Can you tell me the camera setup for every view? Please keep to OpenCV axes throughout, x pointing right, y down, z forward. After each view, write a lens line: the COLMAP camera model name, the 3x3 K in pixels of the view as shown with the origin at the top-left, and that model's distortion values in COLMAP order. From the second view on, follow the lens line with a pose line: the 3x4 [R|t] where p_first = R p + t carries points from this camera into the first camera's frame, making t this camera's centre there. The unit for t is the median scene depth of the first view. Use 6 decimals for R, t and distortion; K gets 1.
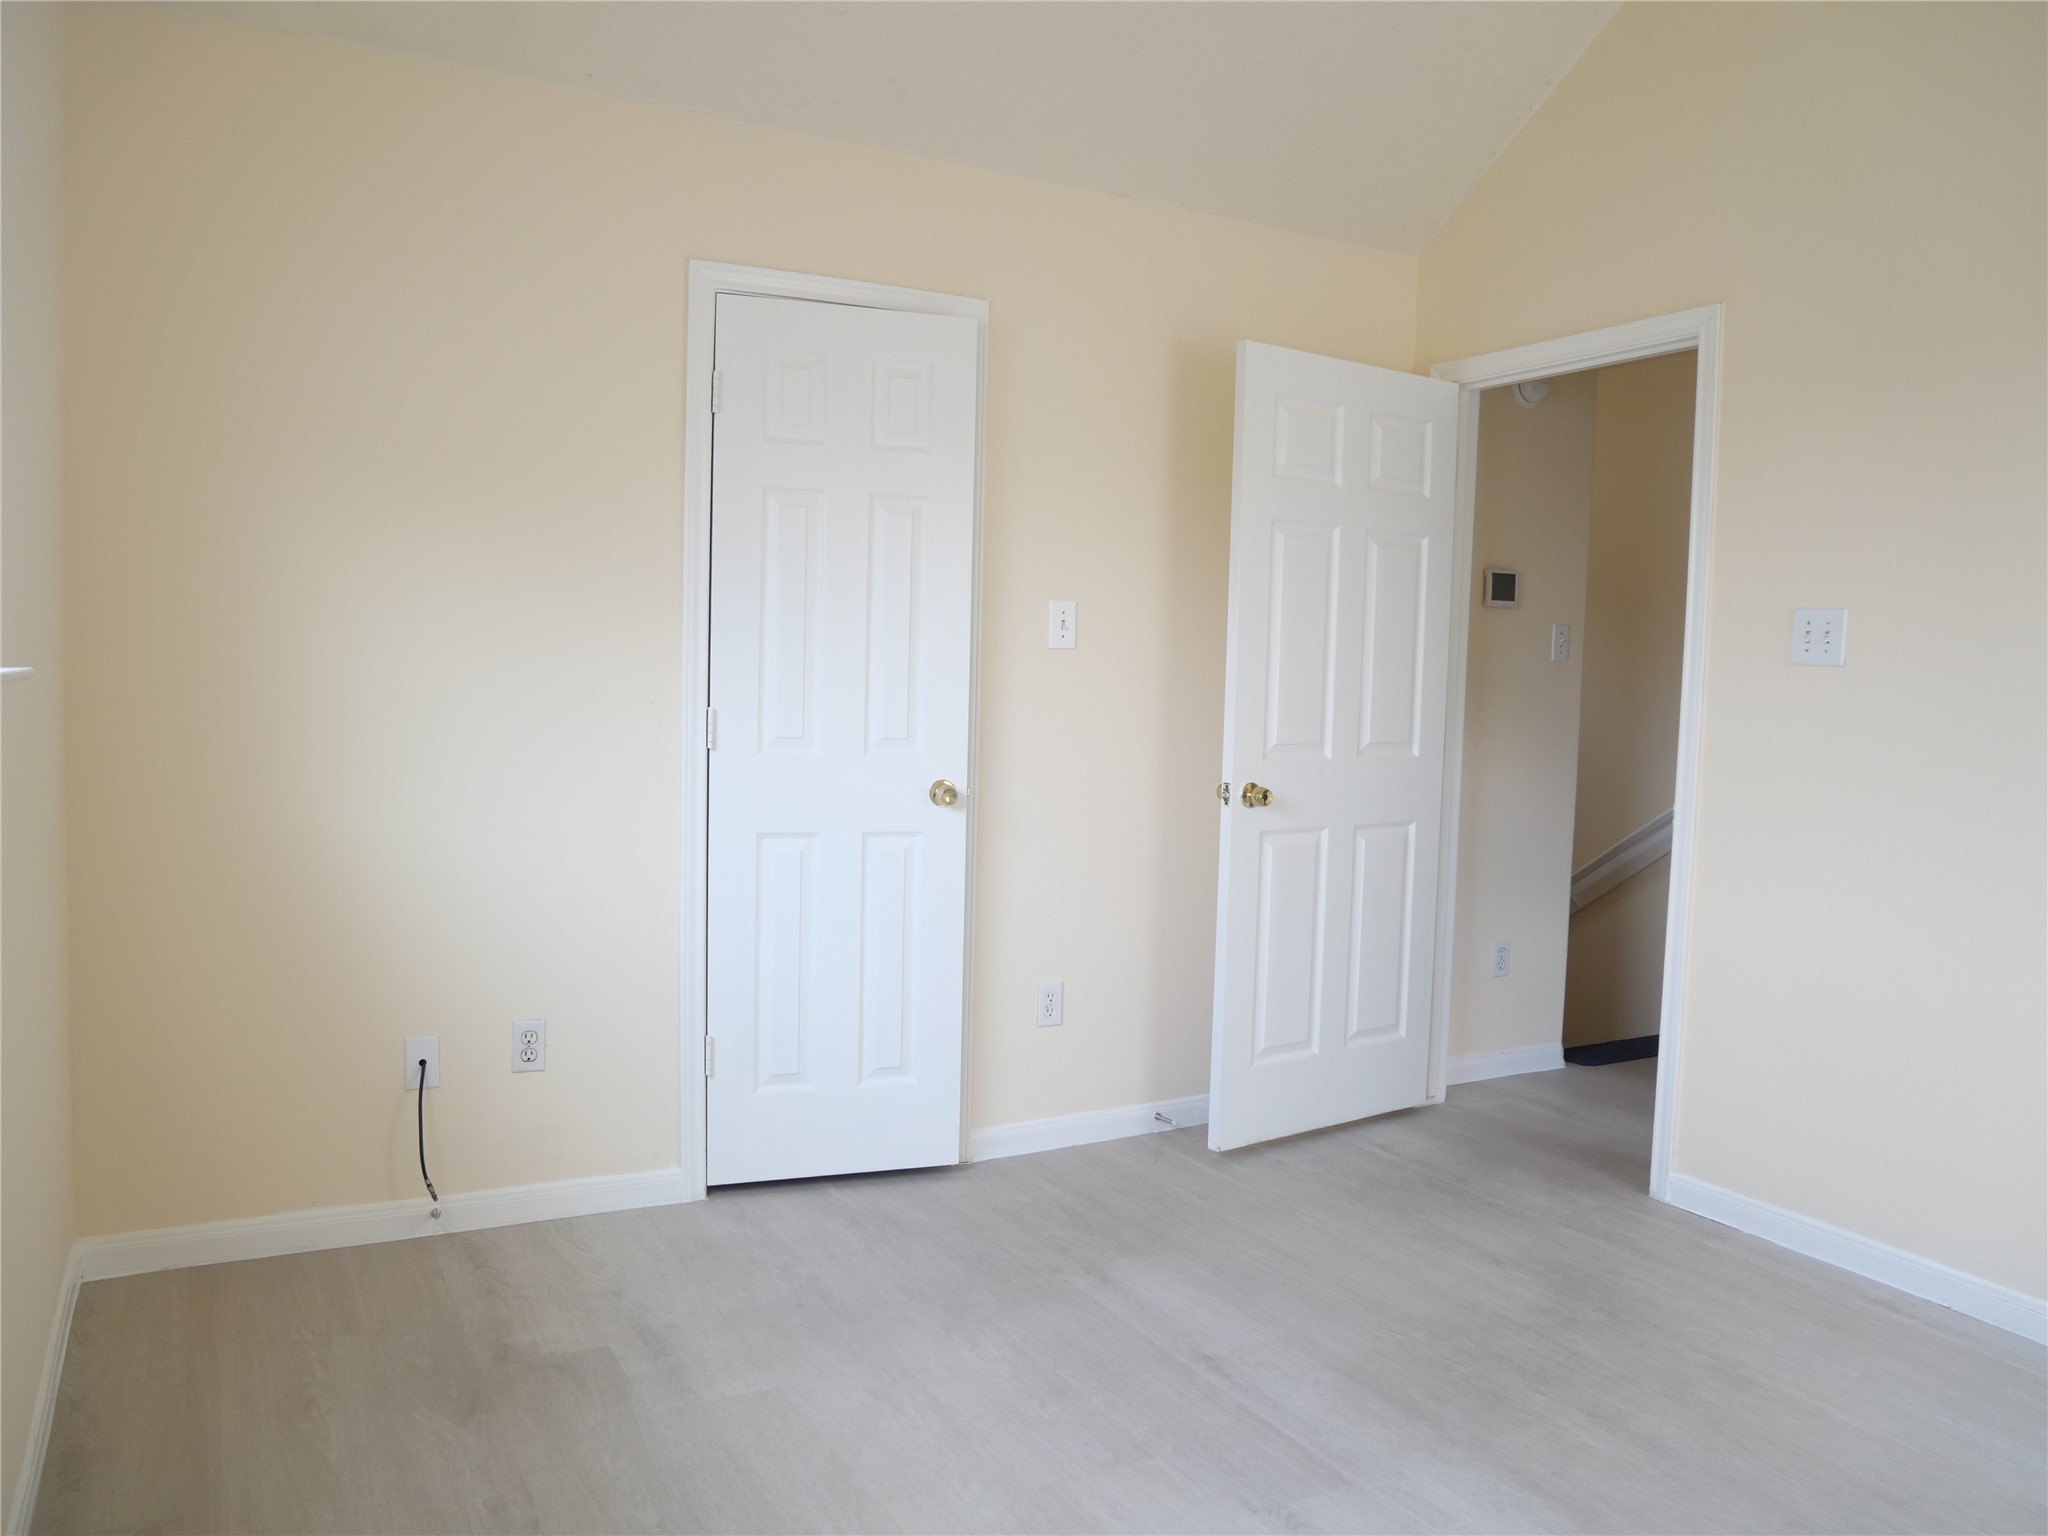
lens RADIAL K [[1498.3, 0, 1021.4], [0, 1498.3, 765.1], [0, 0, 1]] dist [-0.072370, 0.029127]
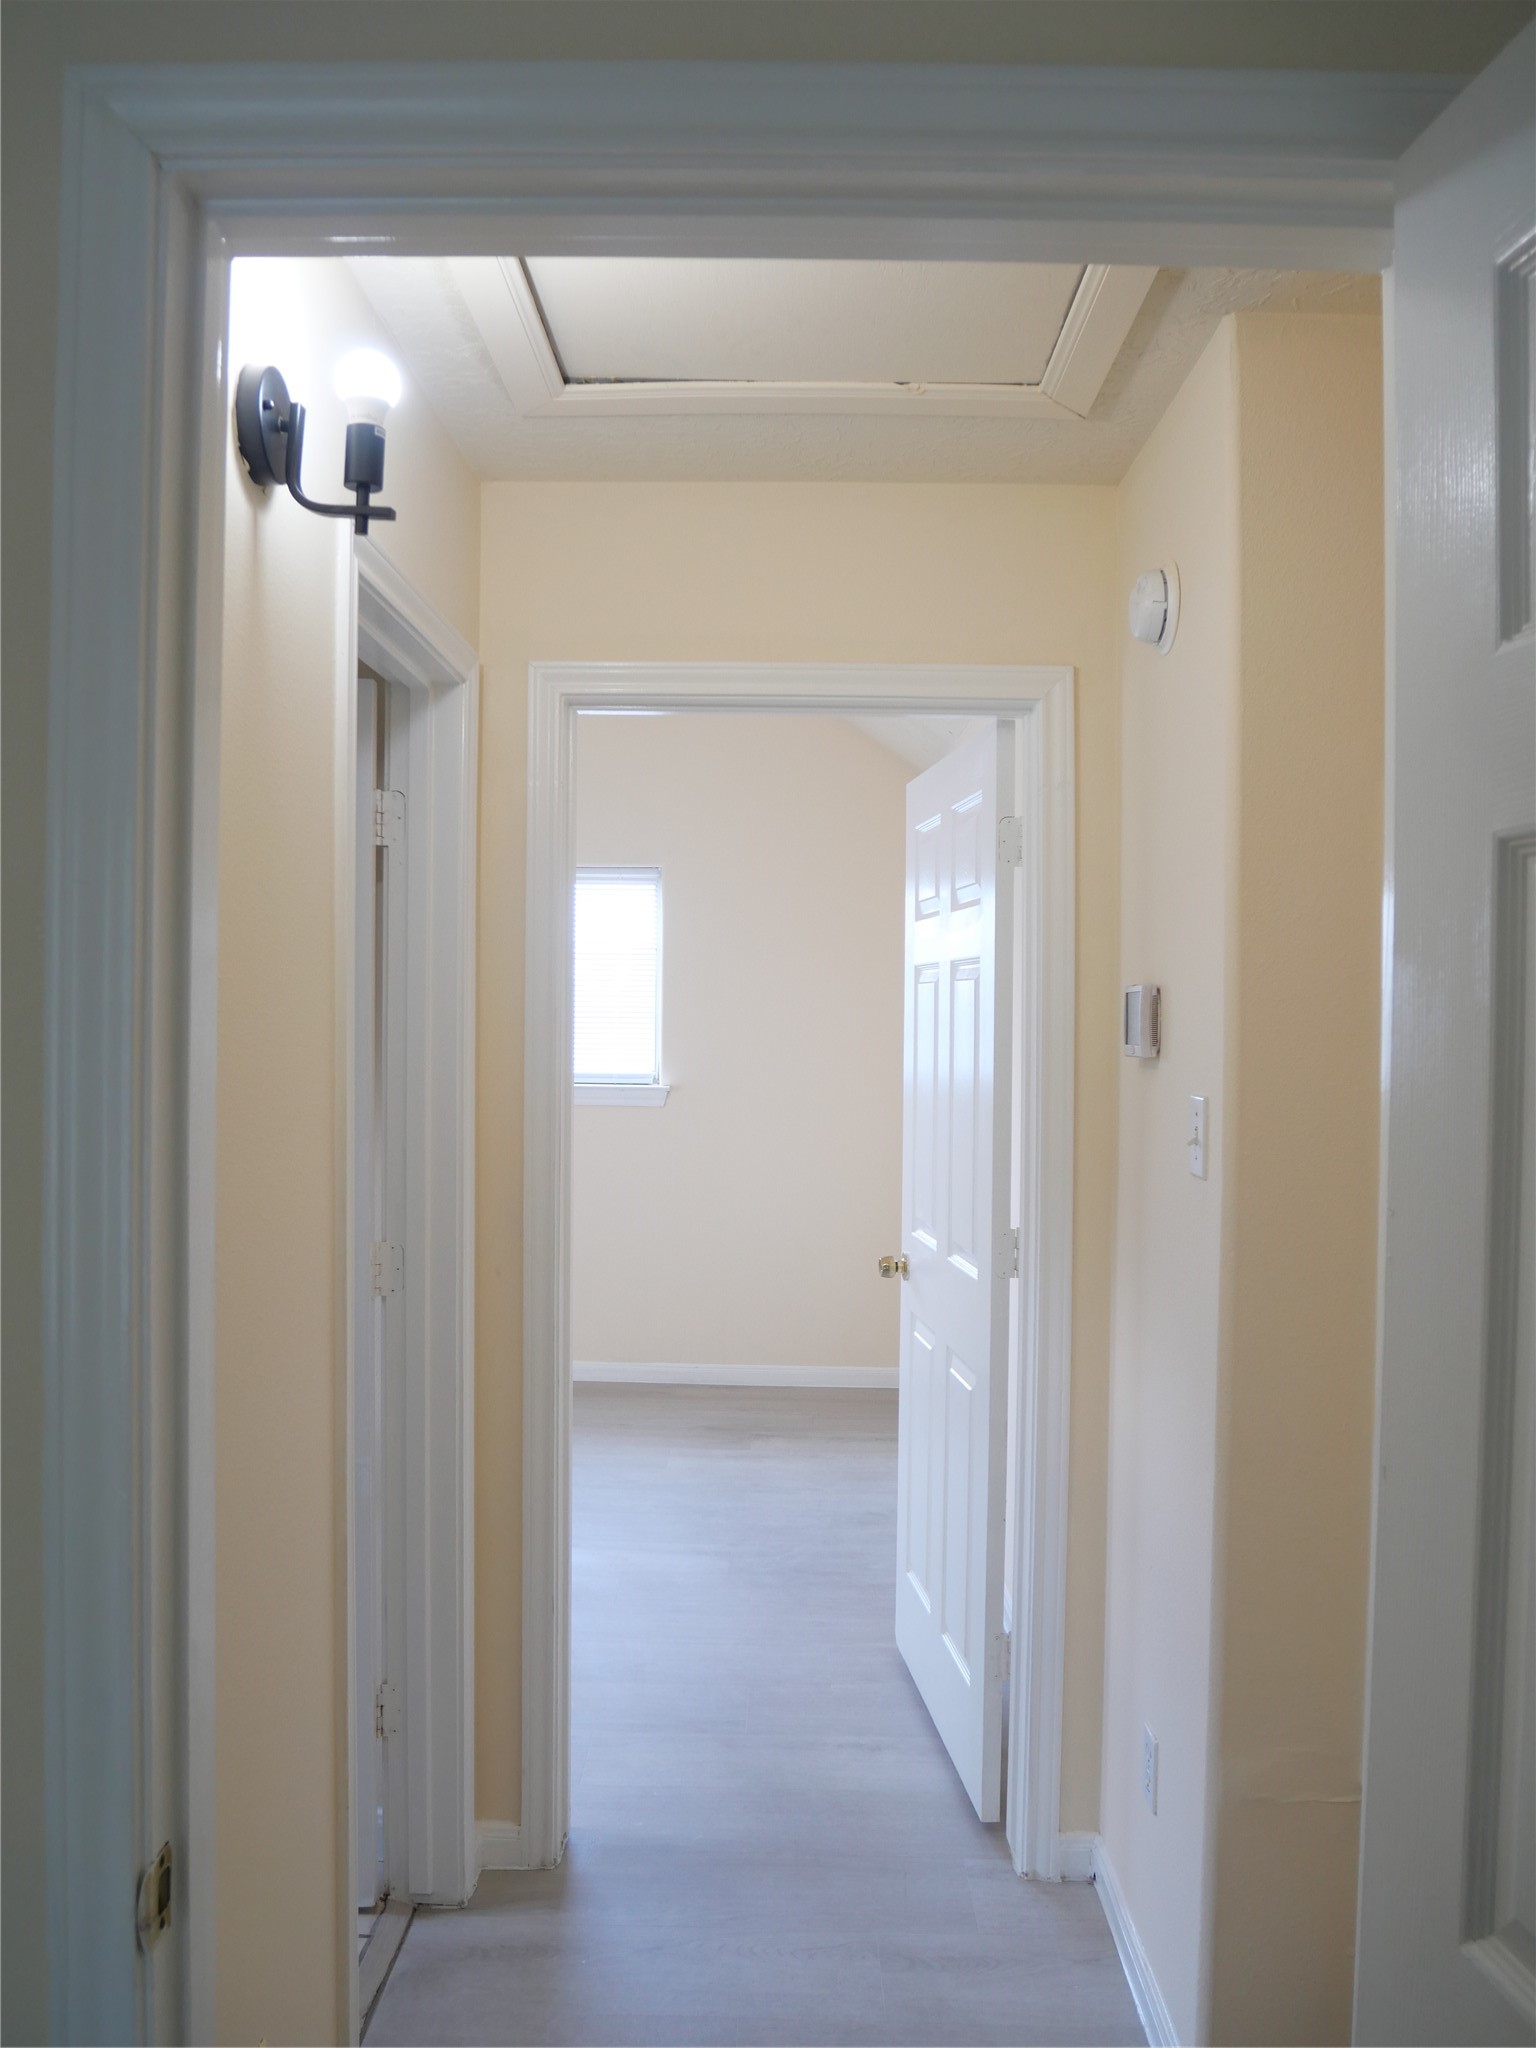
lens RADIAL K [[1498.3, 0, 768.0], [0, 1498.3, 1024.0], [0, 0, 1]] dist [-0.072370, 0.029127]
pose [[-0.494649, -0.026137, -0.868700, 1.307928], [-0.076042, 0.997016, 0.013302, -0.174017], [0.865760, 0.072637, -0.495161, 1.802223]]
